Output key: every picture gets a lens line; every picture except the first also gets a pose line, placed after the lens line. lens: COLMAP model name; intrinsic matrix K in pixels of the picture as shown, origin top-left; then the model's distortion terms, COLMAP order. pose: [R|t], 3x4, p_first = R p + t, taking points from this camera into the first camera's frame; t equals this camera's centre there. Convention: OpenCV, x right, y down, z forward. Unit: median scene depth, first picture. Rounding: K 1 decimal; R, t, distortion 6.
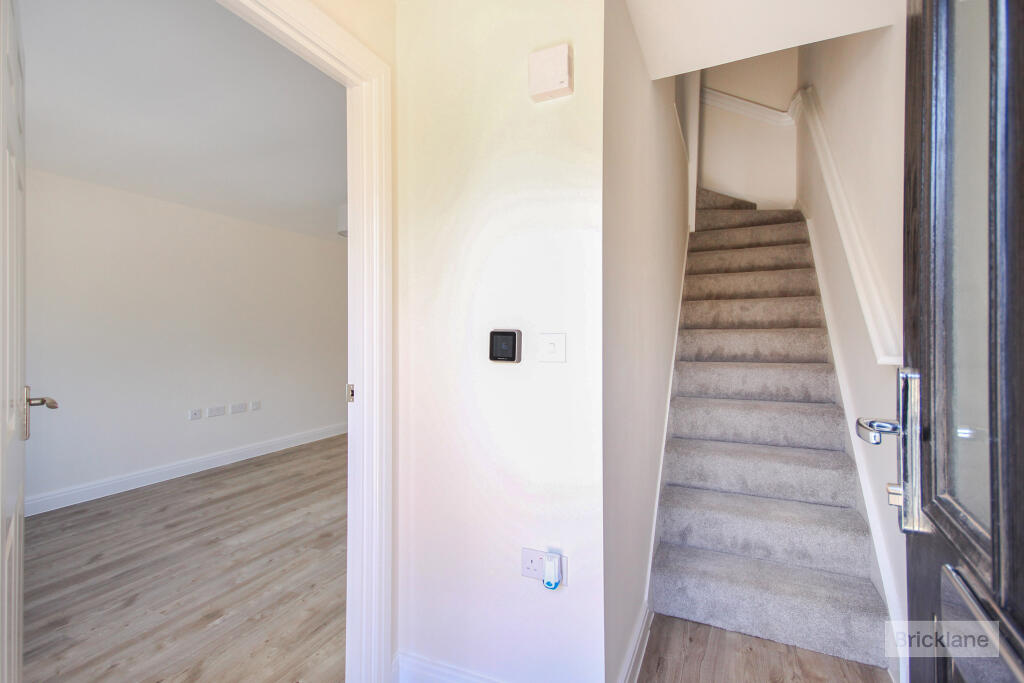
lens RADIAL K [[472.3, 0, 511.6], [0, 472.3, 337.2], [0, 0, 1]] dist [0.000088, 0.000024]
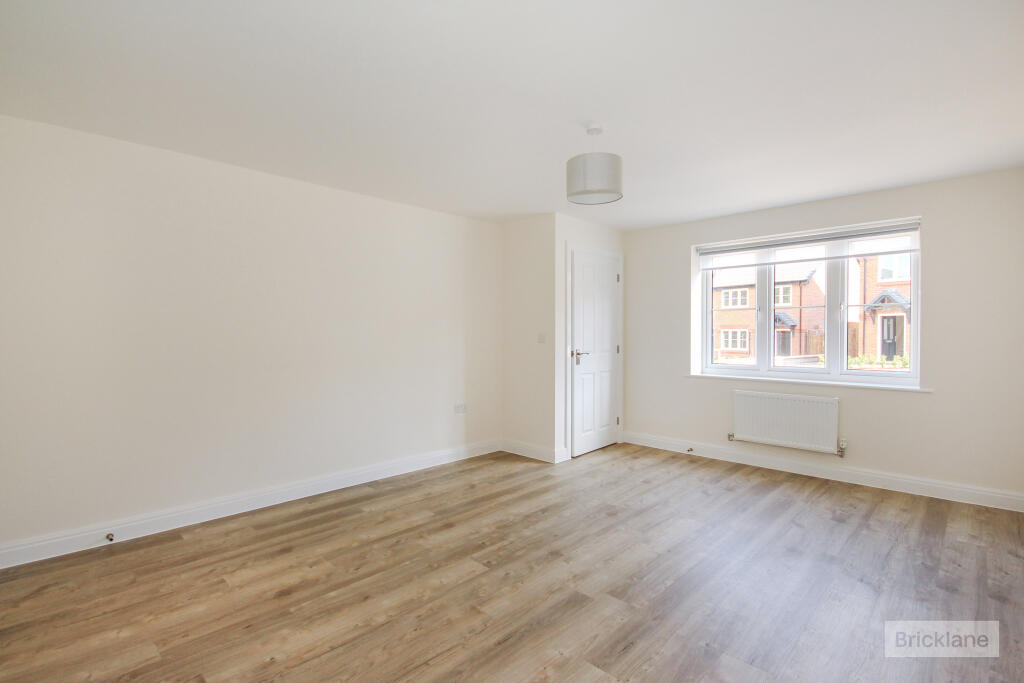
lens RADIAL K [[472.3, 0, 511.5], [0, 472.3, 341.7], [0, 0, 1]] dist [0.000088, 0.000024]
pose [[-0.938400, -0.008431, 0.345448, -0.678759], [-0.001309, 0.999782, 0.020845, -0.016942], [-0.345548, 0.019109, -0.938206, 2.605569]]
